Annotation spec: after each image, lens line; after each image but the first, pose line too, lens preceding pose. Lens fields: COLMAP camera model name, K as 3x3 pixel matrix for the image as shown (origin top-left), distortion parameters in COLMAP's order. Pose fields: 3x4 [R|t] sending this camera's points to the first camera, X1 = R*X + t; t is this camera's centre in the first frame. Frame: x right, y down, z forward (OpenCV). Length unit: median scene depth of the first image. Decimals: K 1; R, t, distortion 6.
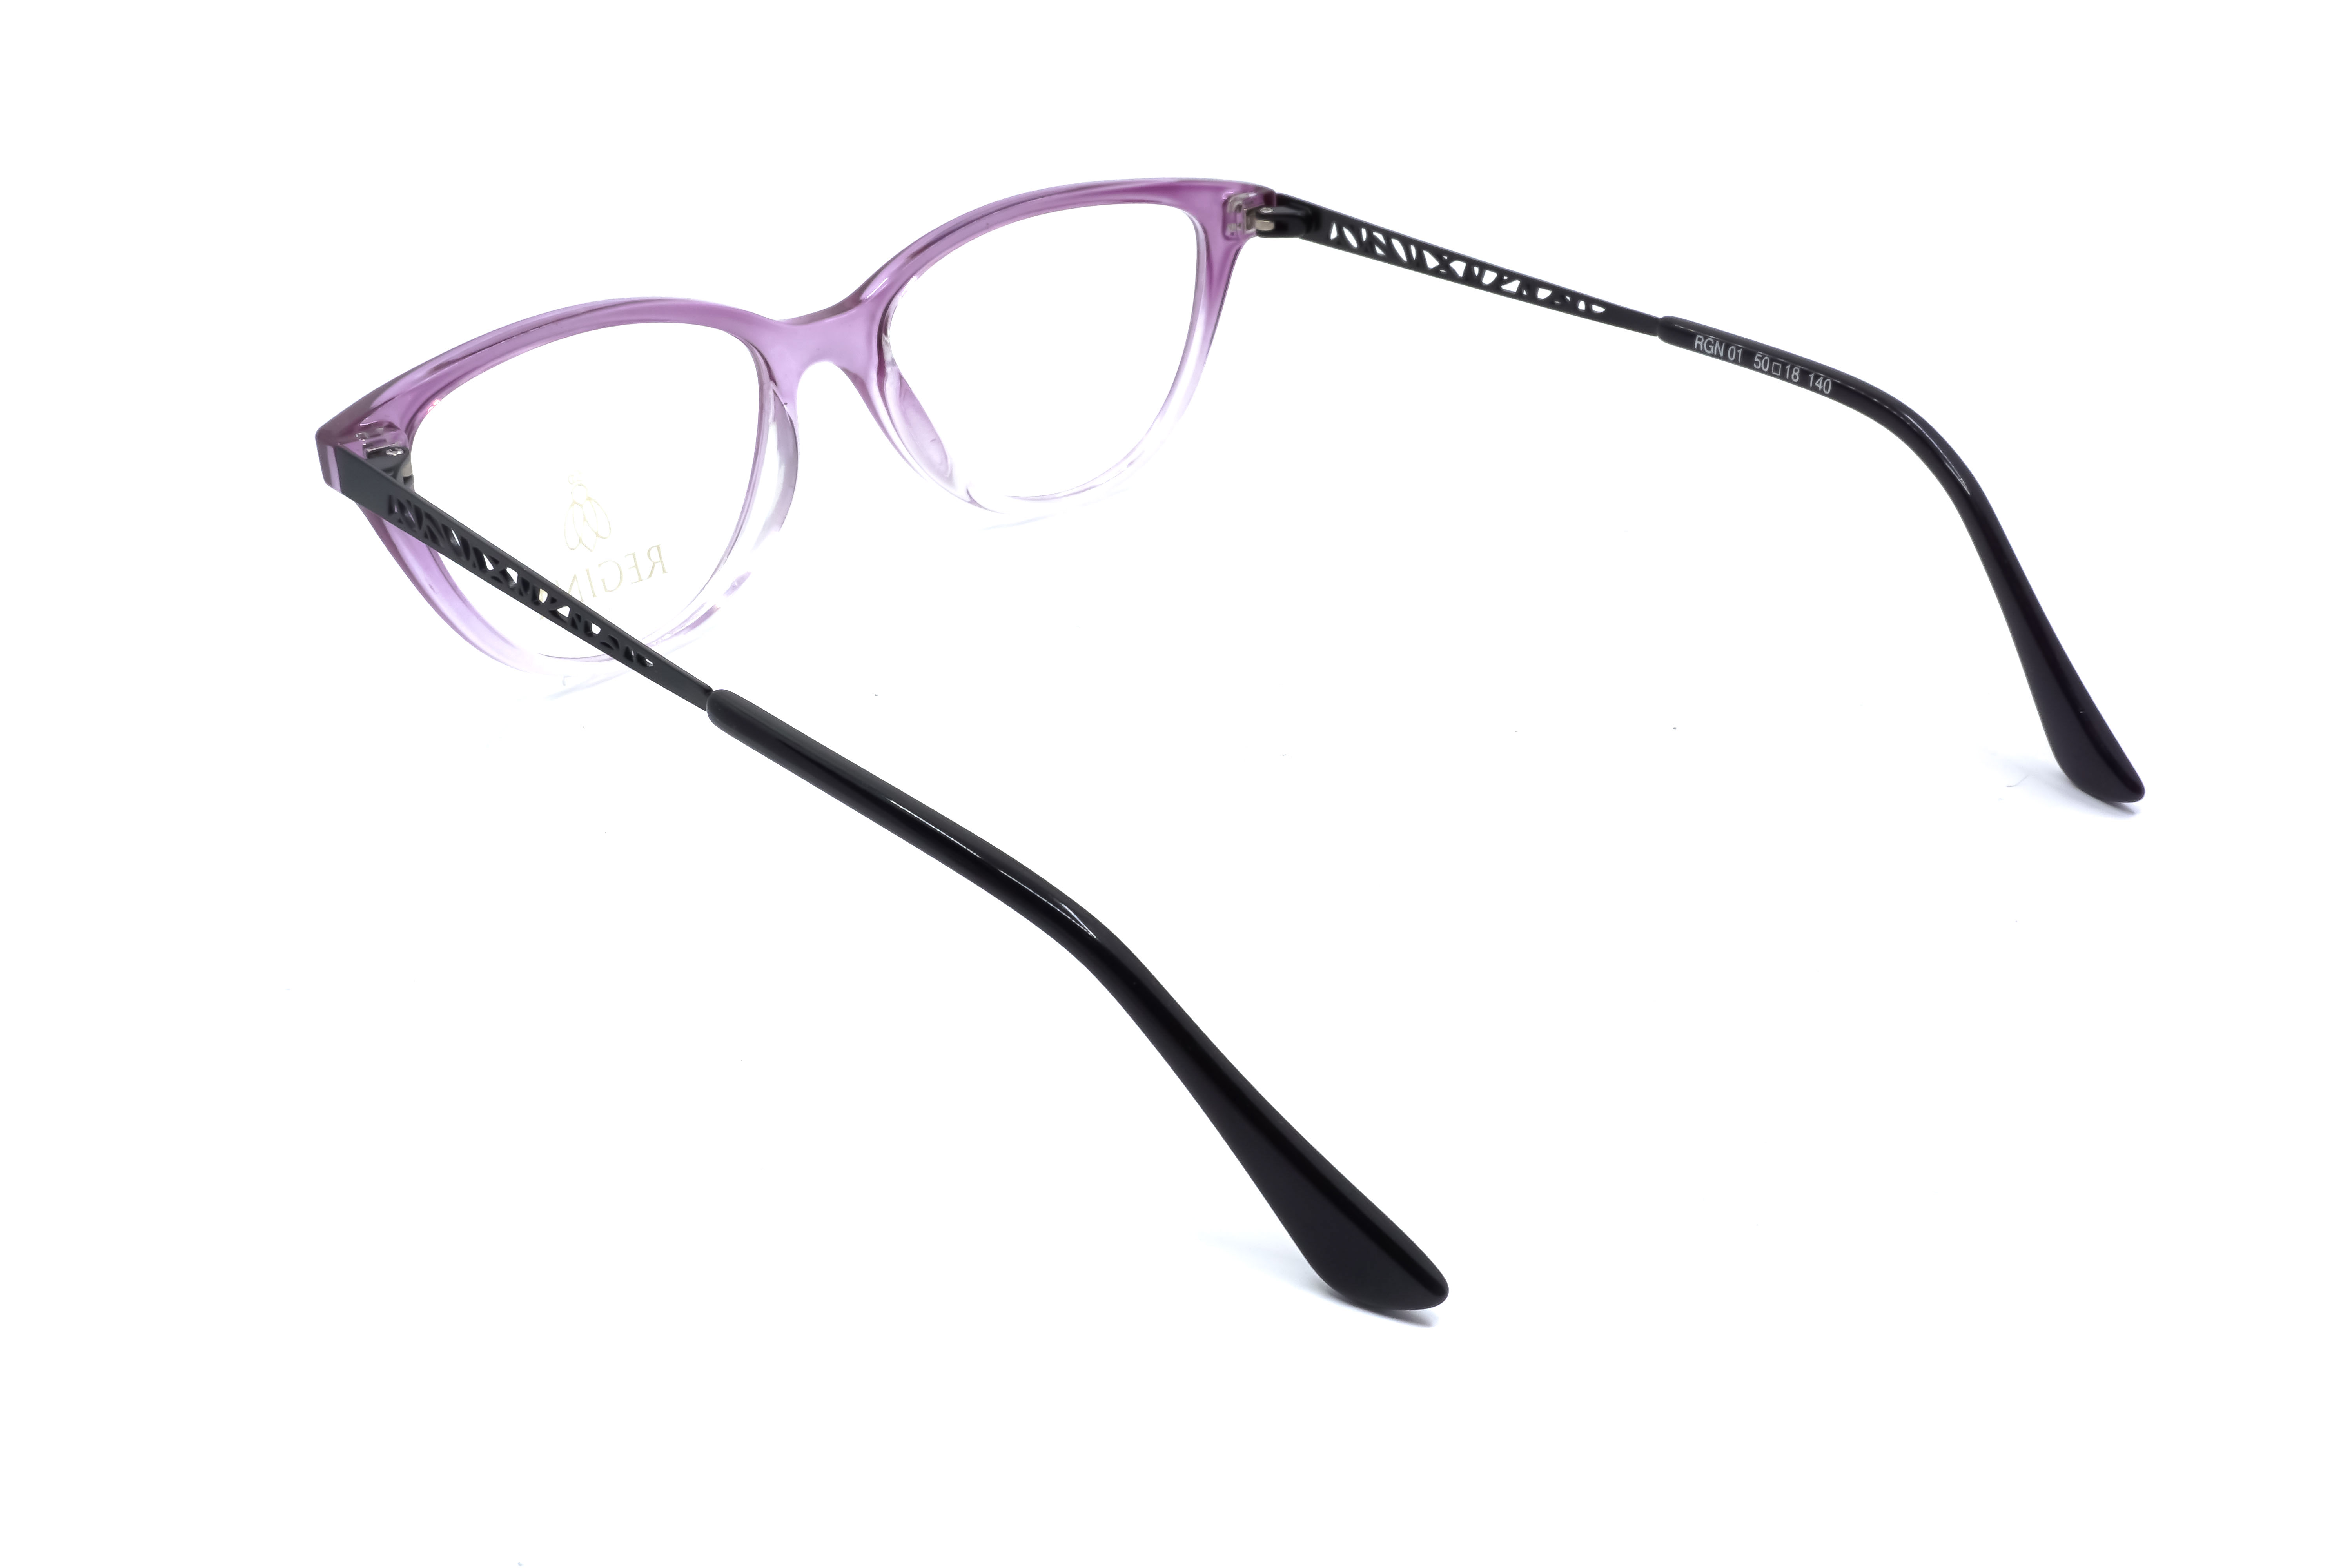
lens RADIAL K [[2303.4, 0, 1192.6], [0, 2303.4, 781.6], [0, 0, 1]] dist [-0.017170, 0.000000]
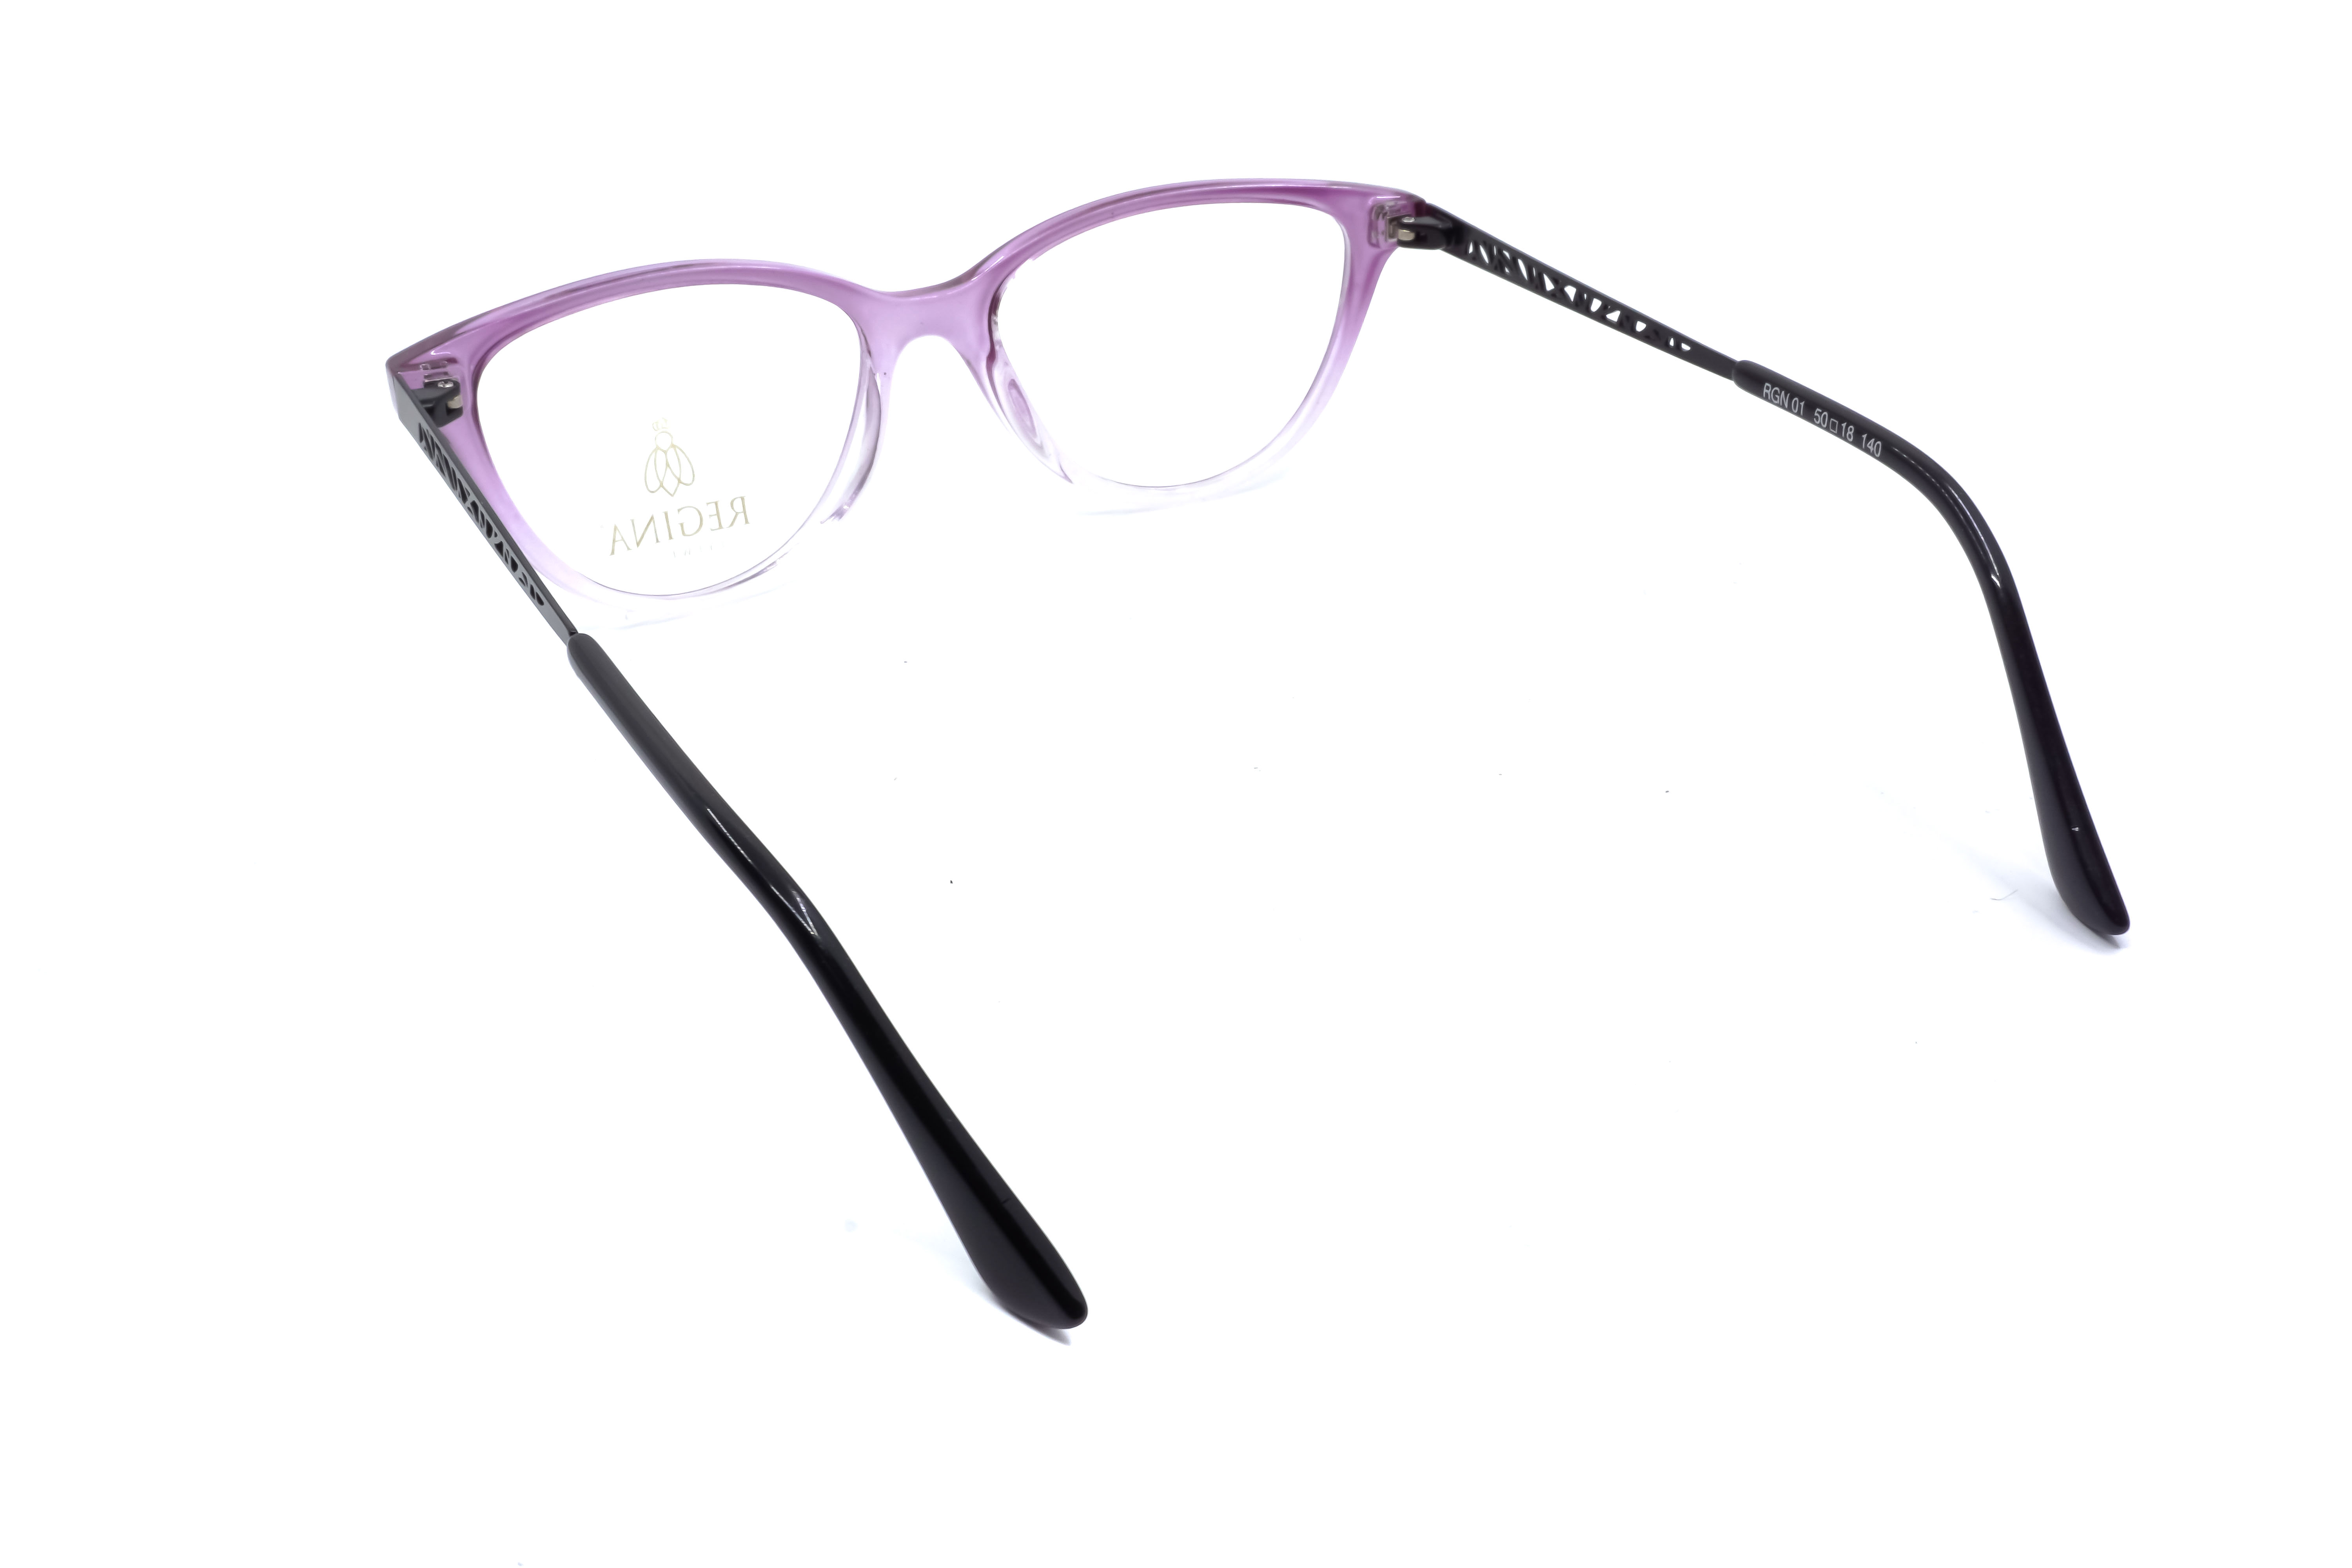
lens RADIAL K [[2303.4, 0, 1182.1], [0, 2303.4, 775.8], [0, 0, 1]] dist [-0.017170, 0.000000]
pose [[0.964842, 0.125618, -0.230870, 0.209239], [-0.125367, 0.991984, 0.015815, -0.017632], [0.231006, 0.013684, 0.972856, 0.027679]]
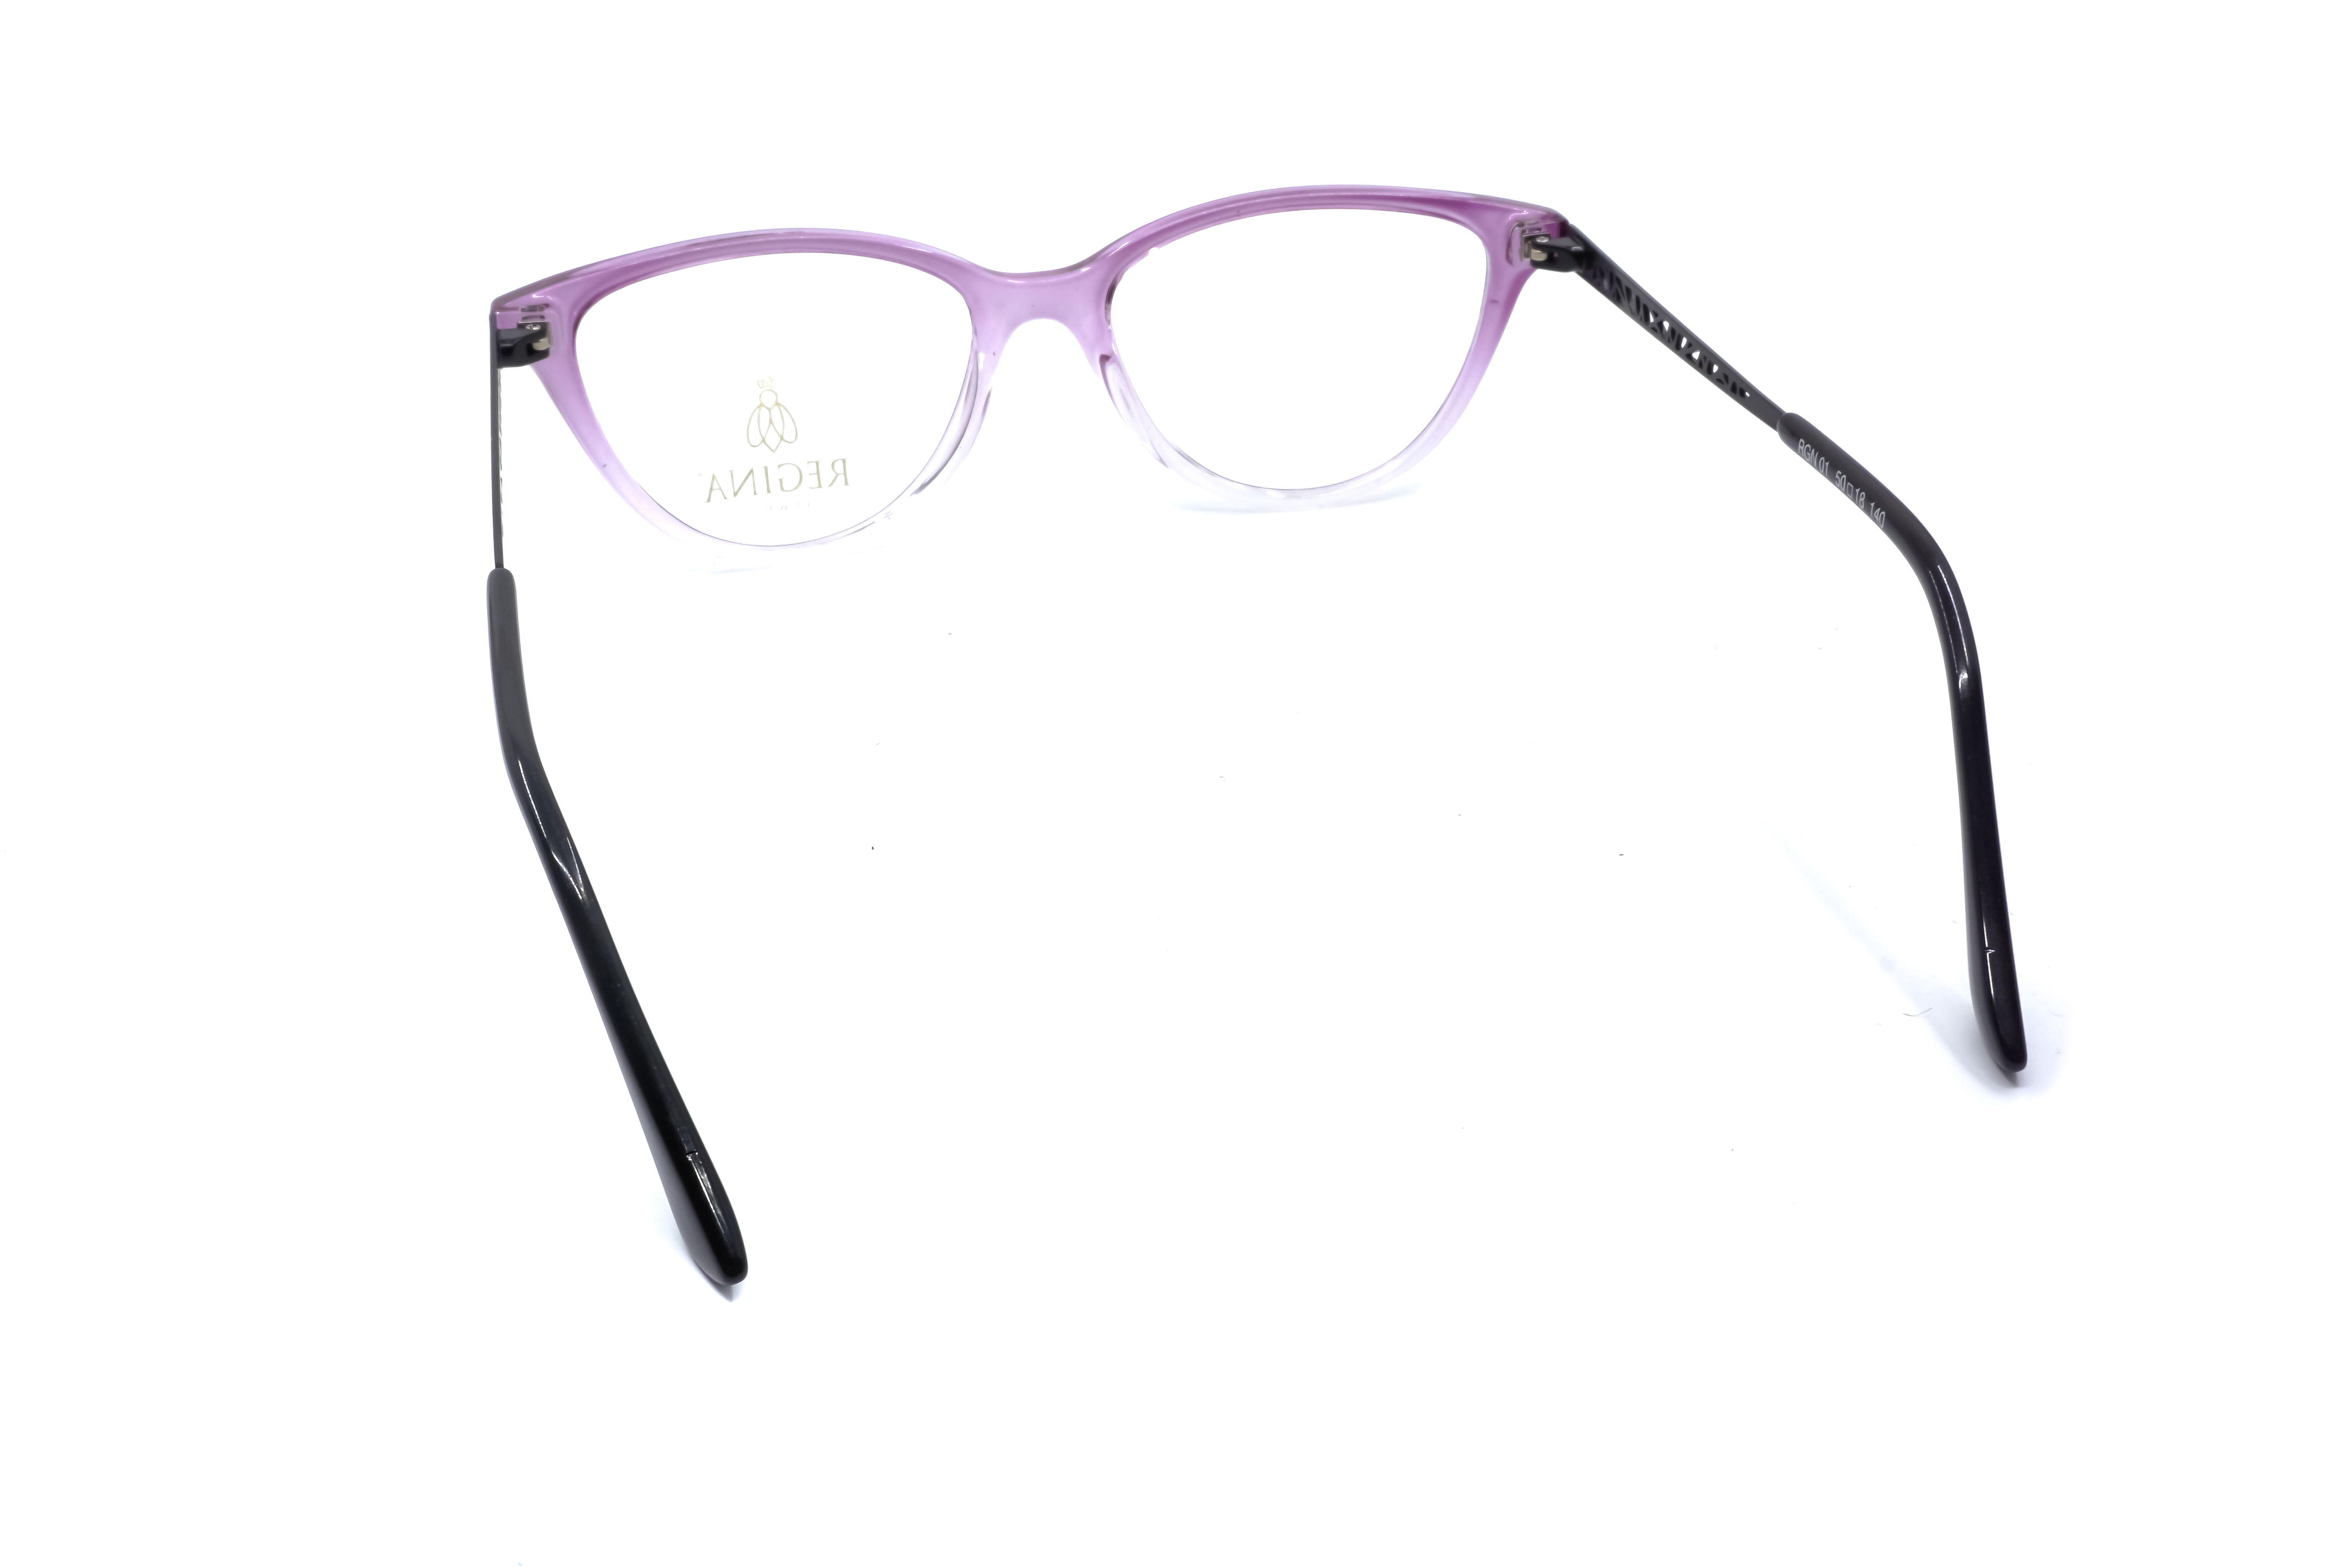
lens RADIAL K [[2303.4, 0, 1173.1], [0, 2303.4, 790.1], [0, 0, 1]] dist [-0.017170, 0.000000]
pose [[0.864665, 0.244711, -0.438715, 0.399622], [-0.240055, 0.968440, 0.067063, -0.058962], [0.441280, 0.047329, 0.896121, 0.097318]]
